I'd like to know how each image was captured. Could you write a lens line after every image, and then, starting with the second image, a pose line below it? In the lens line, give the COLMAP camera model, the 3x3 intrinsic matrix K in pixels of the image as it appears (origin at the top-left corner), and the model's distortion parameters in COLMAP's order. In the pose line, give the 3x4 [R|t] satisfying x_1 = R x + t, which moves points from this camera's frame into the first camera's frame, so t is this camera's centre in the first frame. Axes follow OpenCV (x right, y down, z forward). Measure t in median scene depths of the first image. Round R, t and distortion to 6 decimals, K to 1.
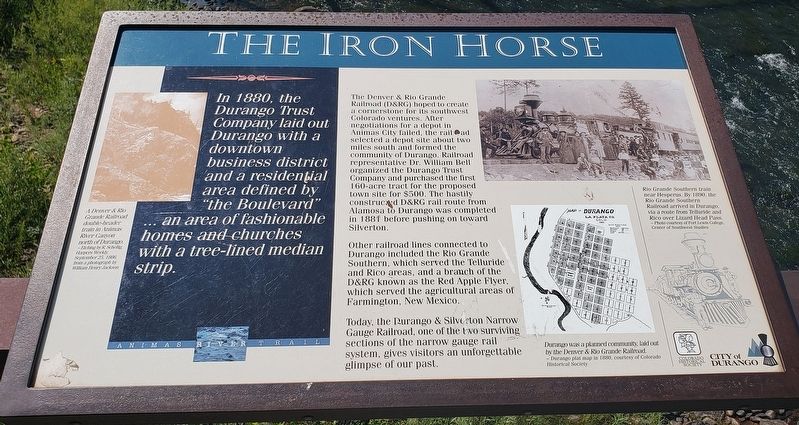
lens RADIAL K [[600.2, 0, 398.4], [0, 600.2, 212.3], [0, 0, 1]] dist [0.007424, -0.001571]
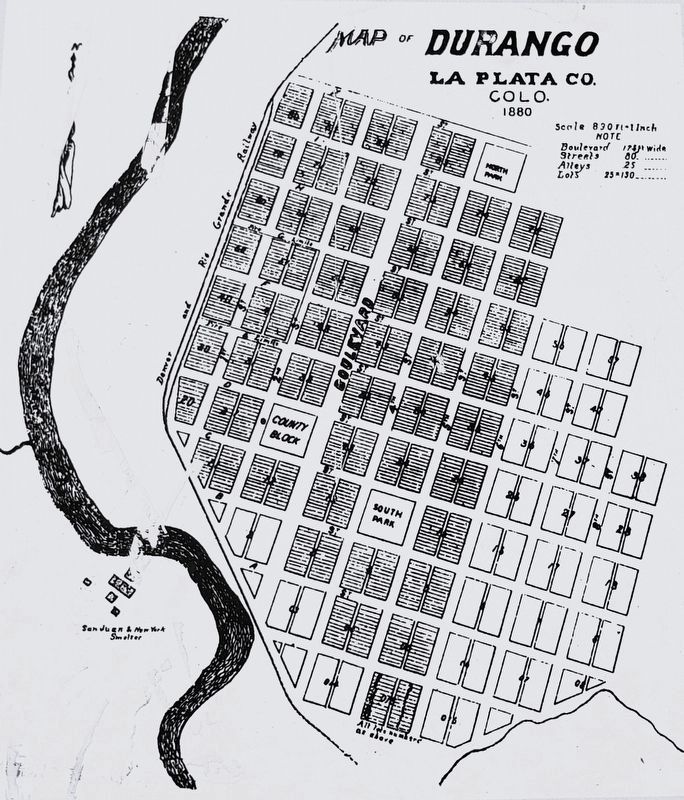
lens RADIAL K [[682.9, 0, 342.7], [0, 682.9, 400.4], [0, 0, 1]] dist [0.021102, 0.000053]
pose [[0.999867, 0.014594, -0.007312, 0.300471], [-0.010666, 0.923200, 0.384173, 0.018839], [0.012357, -0.384044, 0.923232, 0.810956]]
